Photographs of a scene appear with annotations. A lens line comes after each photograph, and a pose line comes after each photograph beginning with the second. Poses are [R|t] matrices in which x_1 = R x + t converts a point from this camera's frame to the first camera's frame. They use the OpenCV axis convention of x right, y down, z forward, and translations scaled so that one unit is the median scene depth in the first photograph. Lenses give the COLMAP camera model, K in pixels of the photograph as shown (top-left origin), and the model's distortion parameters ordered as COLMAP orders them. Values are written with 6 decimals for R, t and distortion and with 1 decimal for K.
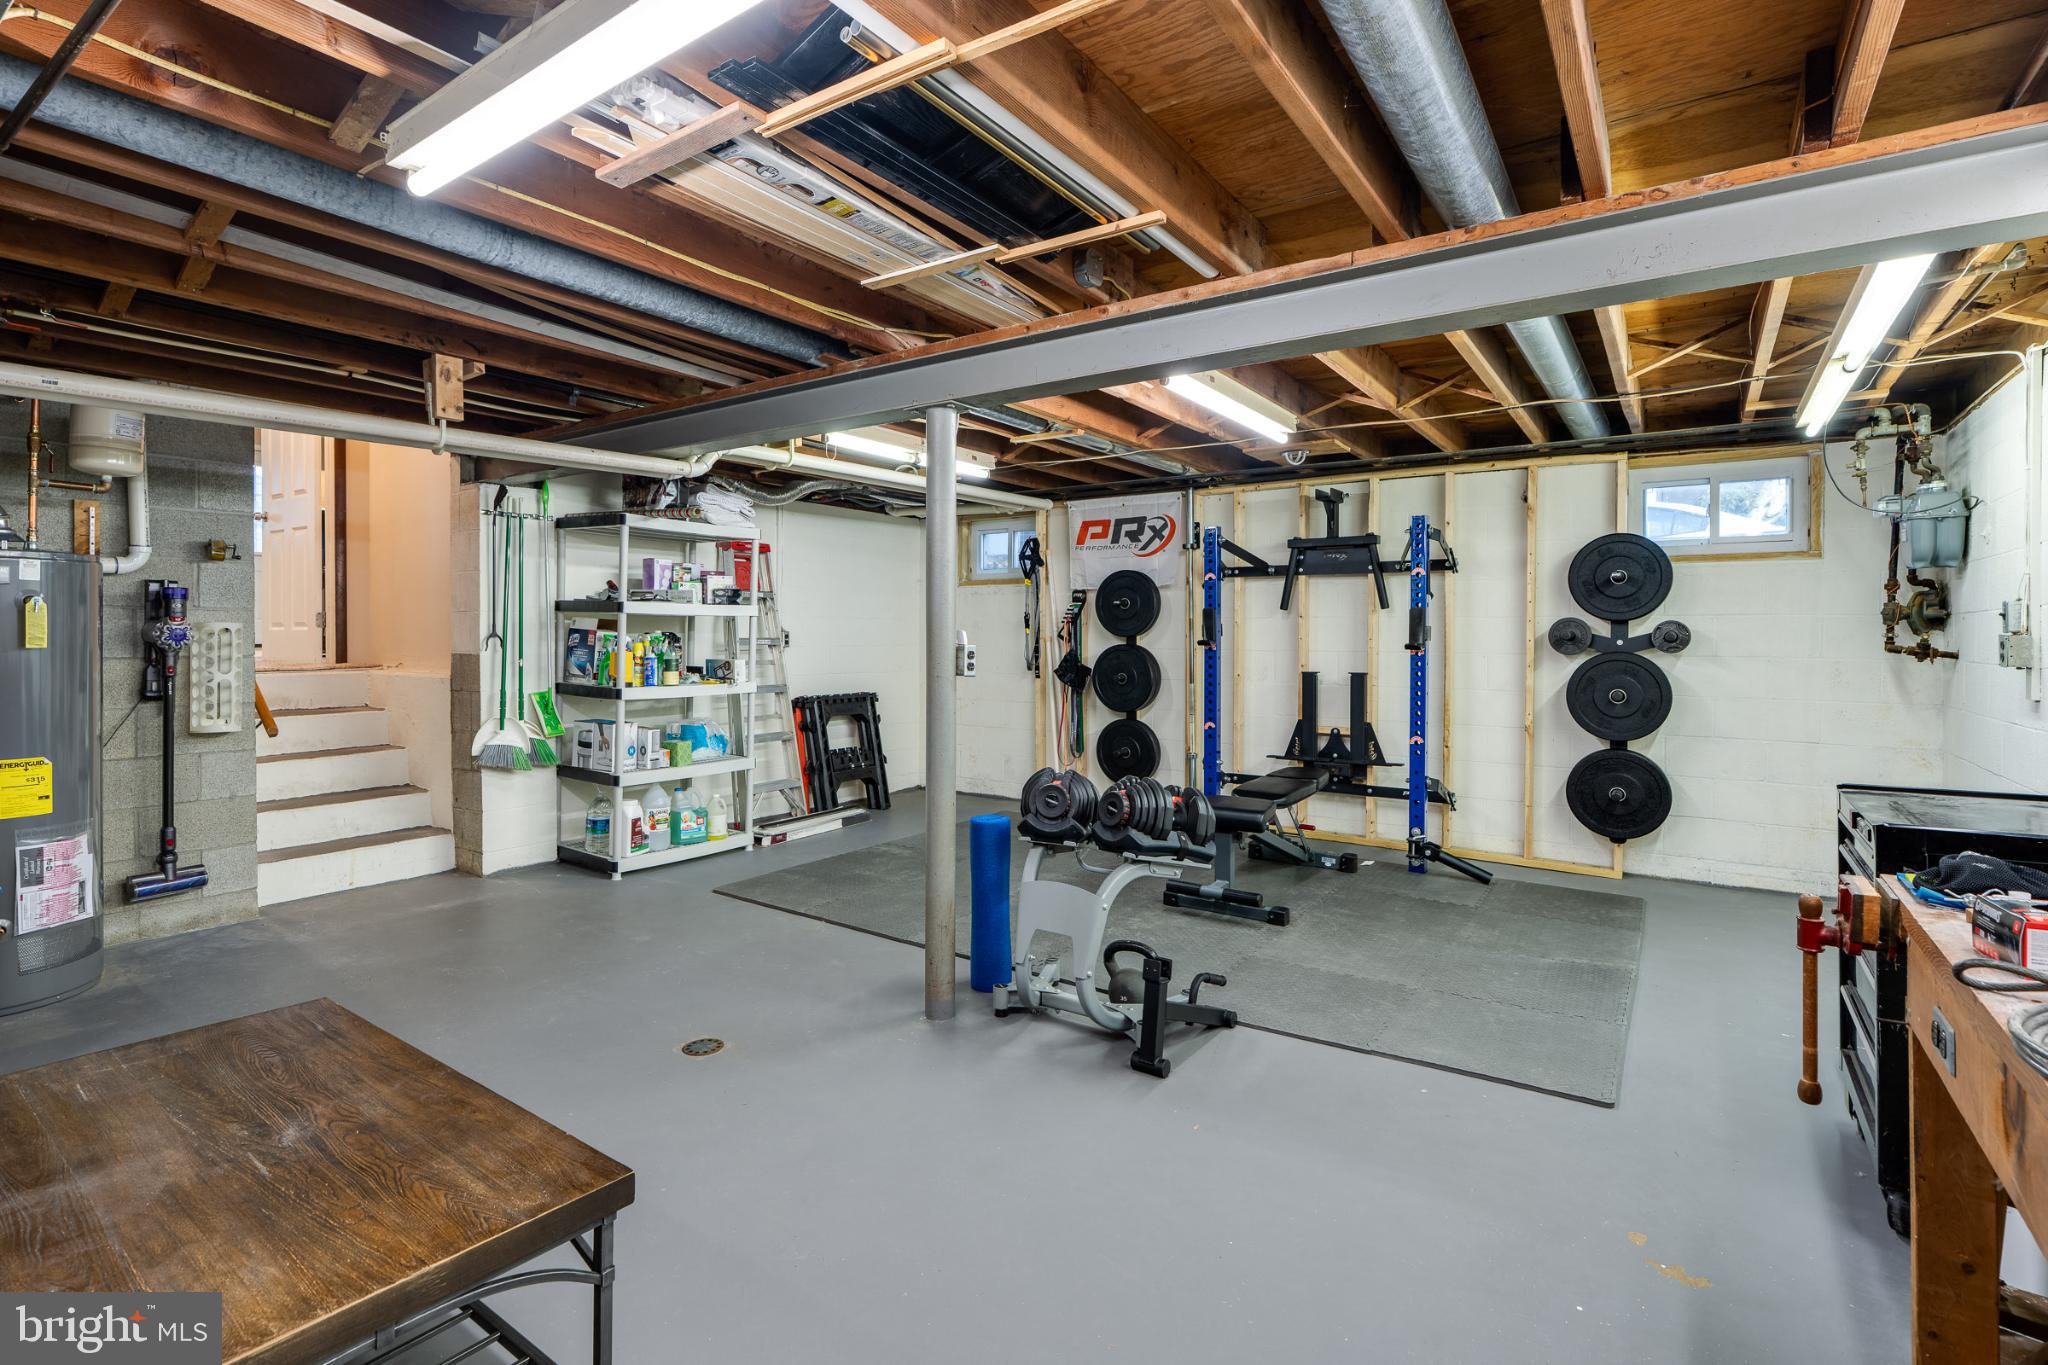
lens RADIAL K [[951.9, 0, 1030.2], [0, 951.9, 627.0], [0, 0, 1]] dist [-0.001562, -0.000097]
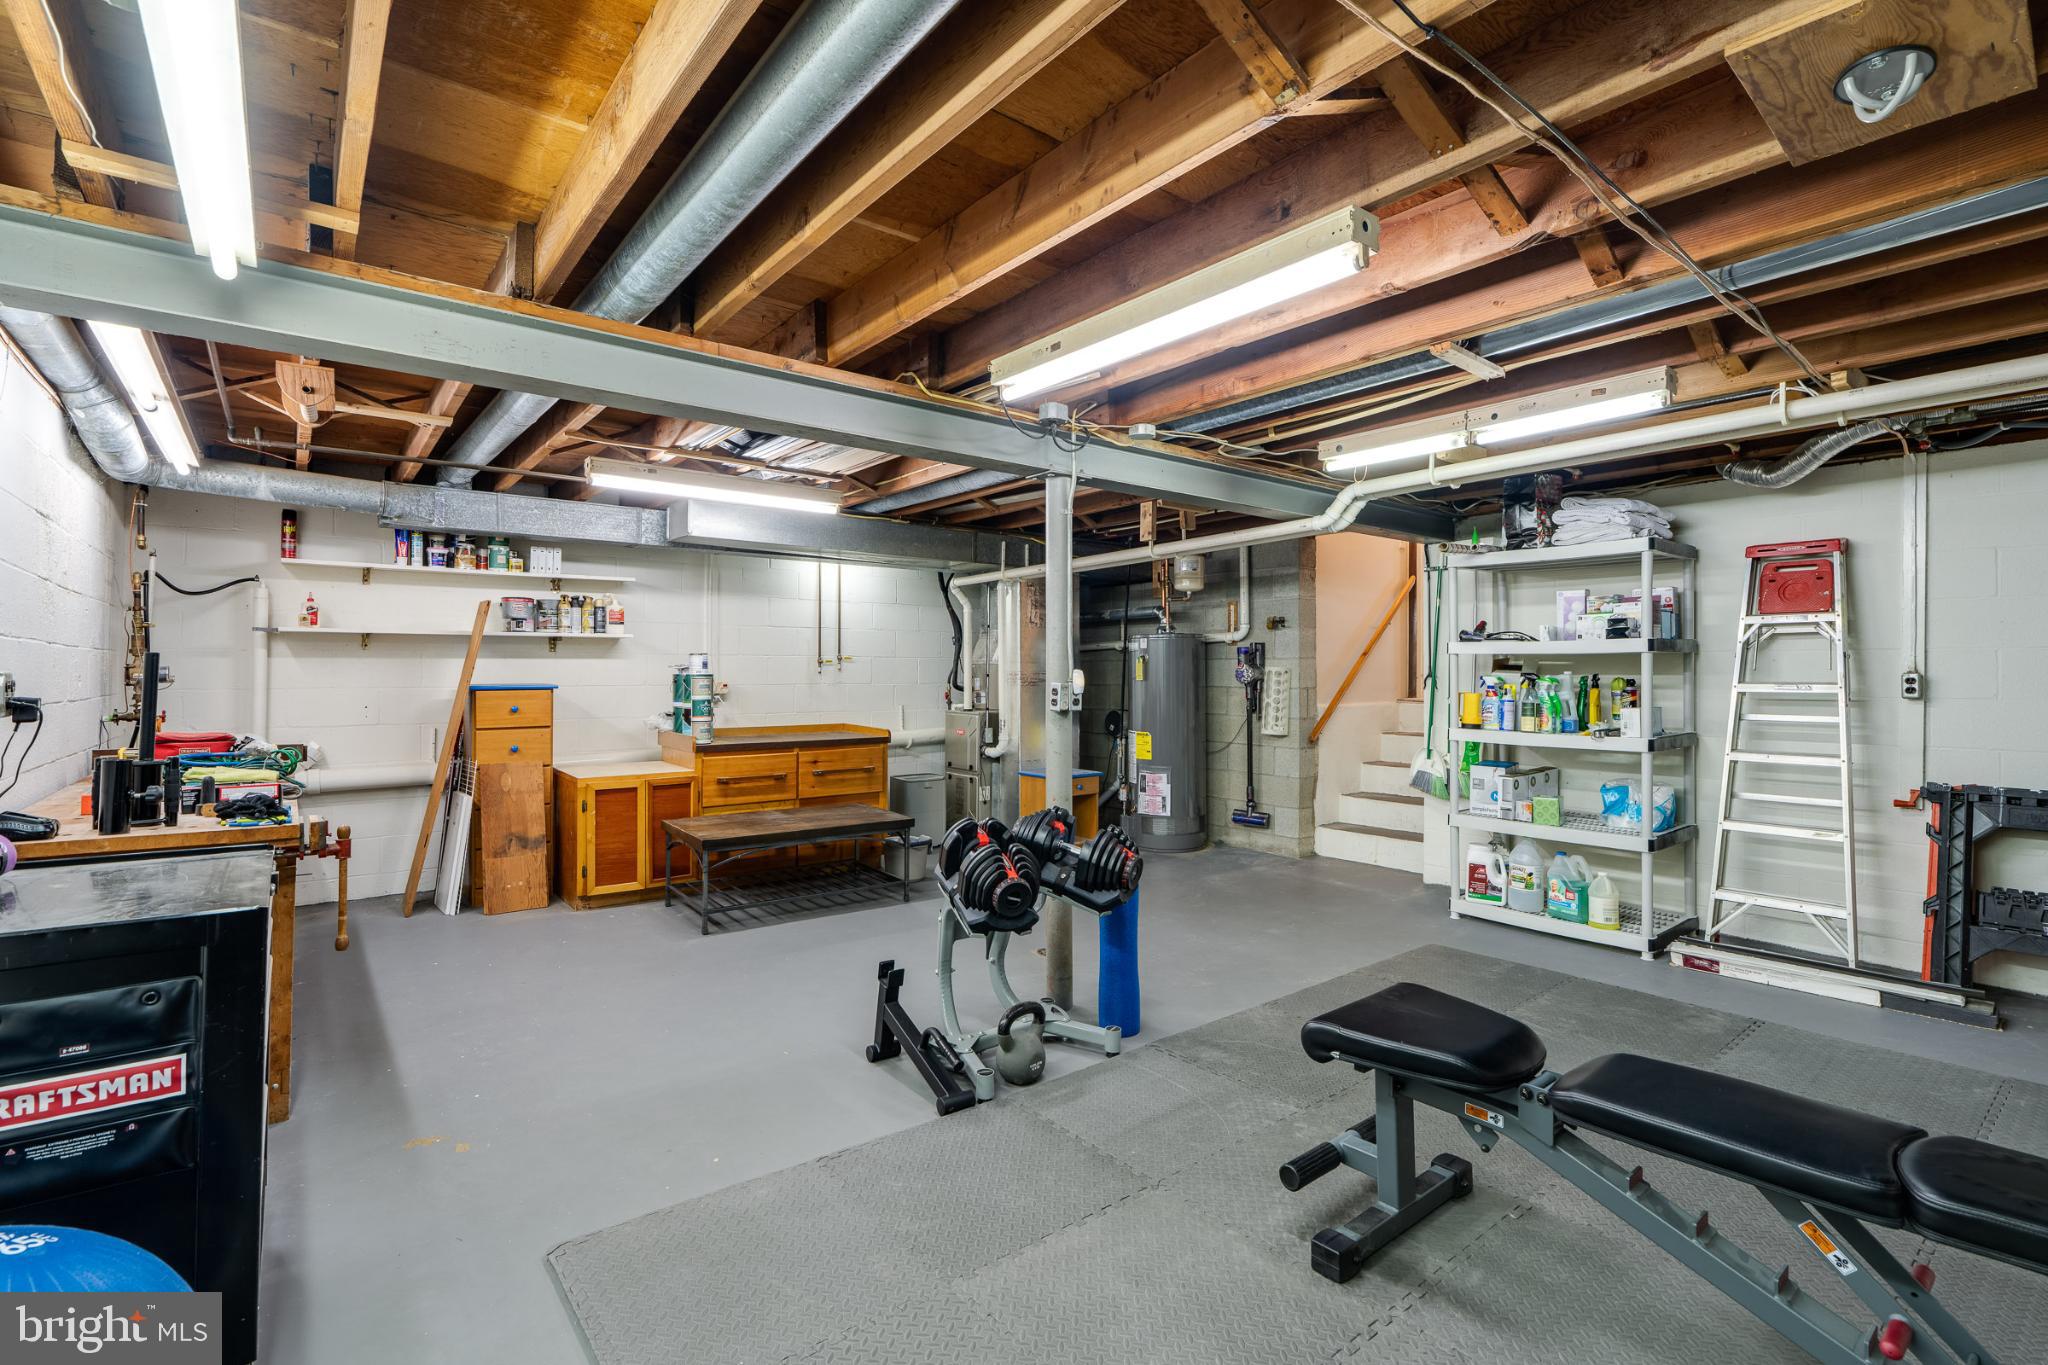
lens RADIAL K [[940.9, 0, 1017.1], [0, 940.9, 682.5], [0, 0, 1]] dist [-0.002652, 0.000064]
pose [[-0.293676, 0.008045, -0.955871, 0.773468], [0.001163, 0.999967, 0.008059, 0.007562], [0.955904, 0.001255, -0.293676, 0.996954]]
